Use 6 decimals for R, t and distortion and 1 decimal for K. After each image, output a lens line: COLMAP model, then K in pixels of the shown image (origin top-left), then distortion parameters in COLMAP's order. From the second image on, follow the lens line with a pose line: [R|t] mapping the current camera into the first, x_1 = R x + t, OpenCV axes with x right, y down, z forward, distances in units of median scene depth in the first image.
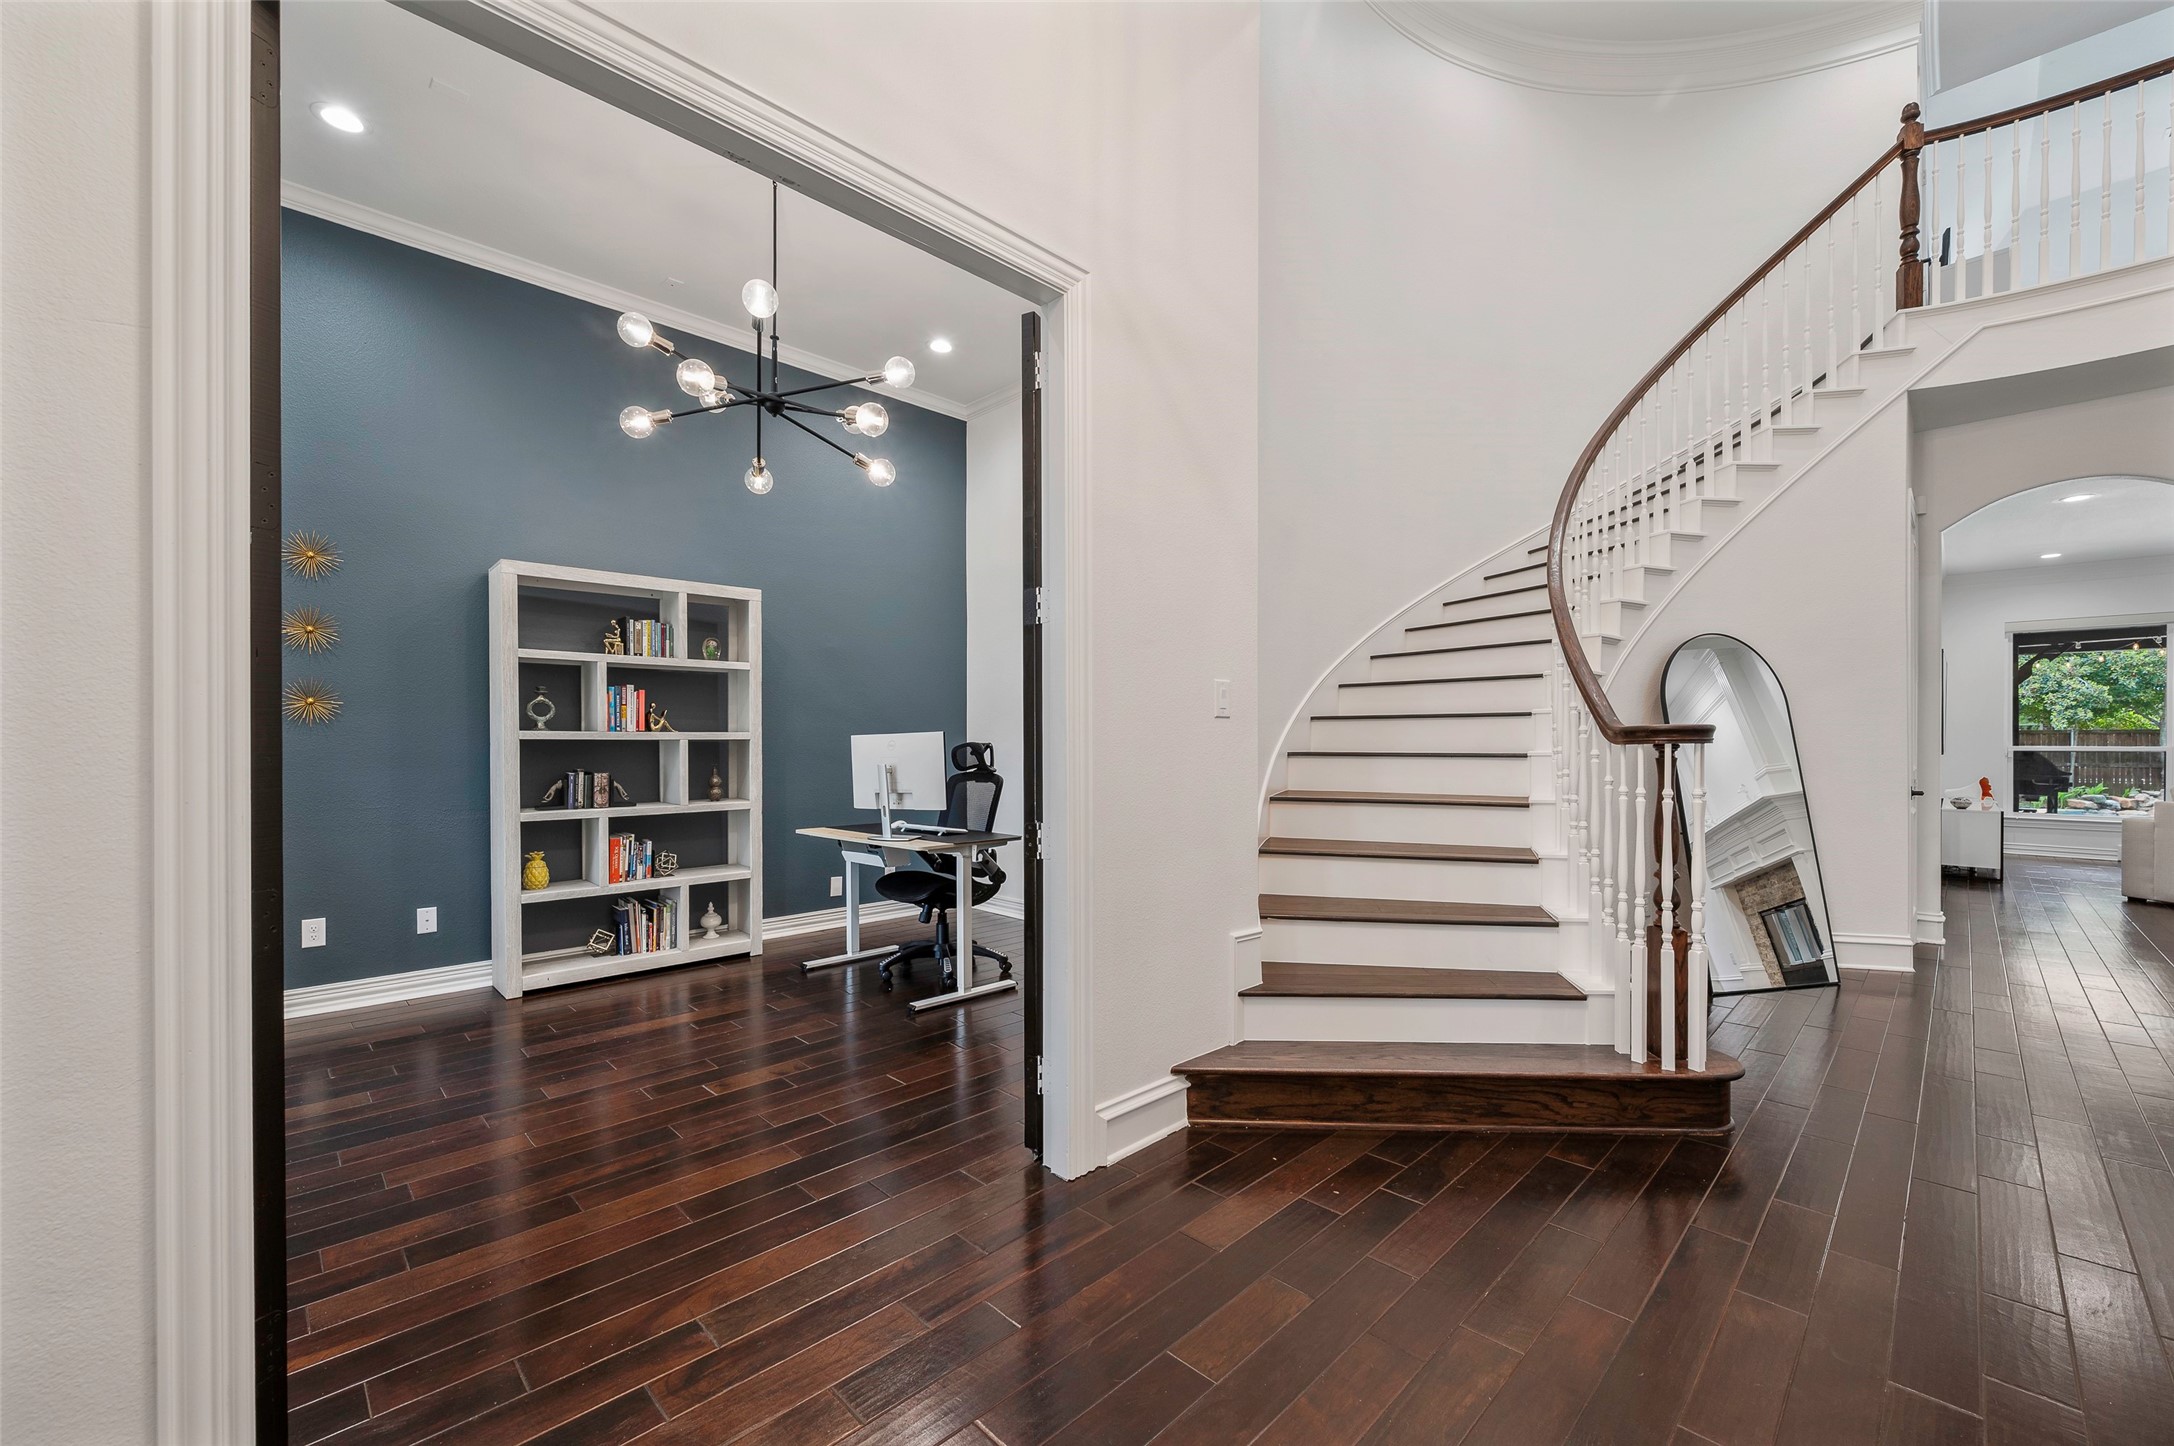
lens RADIAL K [[870.5, 0, 1084.9], [0, 870.5, 731.2], [0, 0, 1]] dist [0.000407, -0.000157]
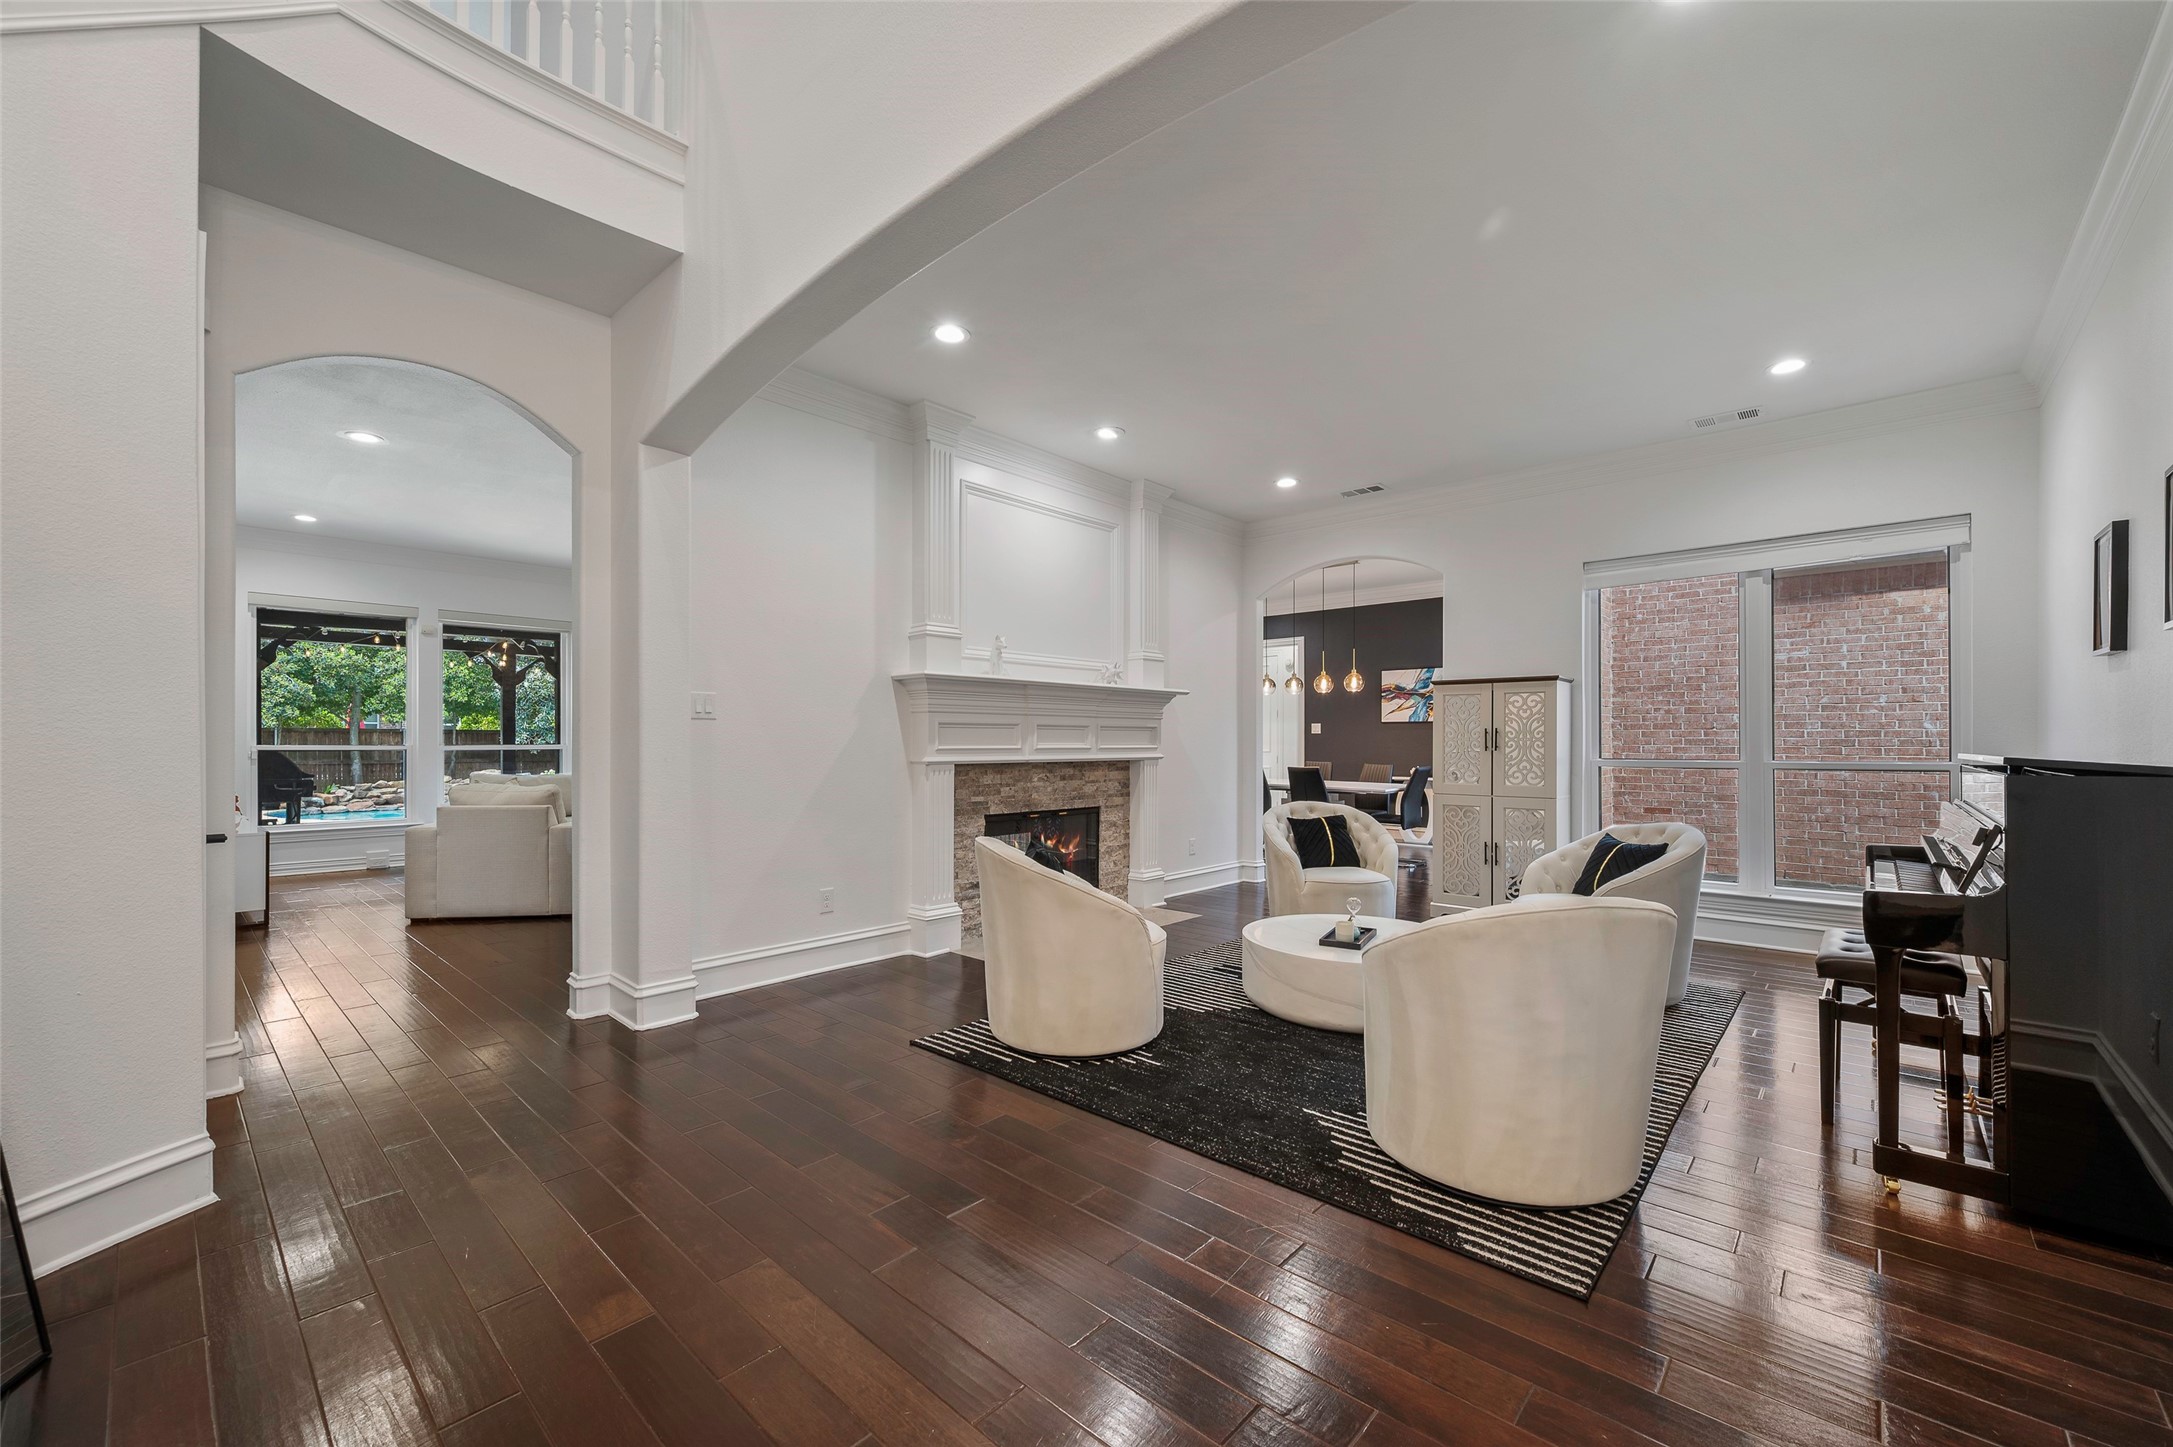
lens RADIAL K [[870.1, 0, 1084.4], [0, 870.1, 731.7], [0, 0, 1]] dist [0.000407, -0.000157]
pose [[-0.052453, 0.013272, 0.998535, 0.203463], [-0.014984, 0.999789, -0.014075, 0.004543], [-0.998511, -0.015700, -0.052243, 0.259293]]
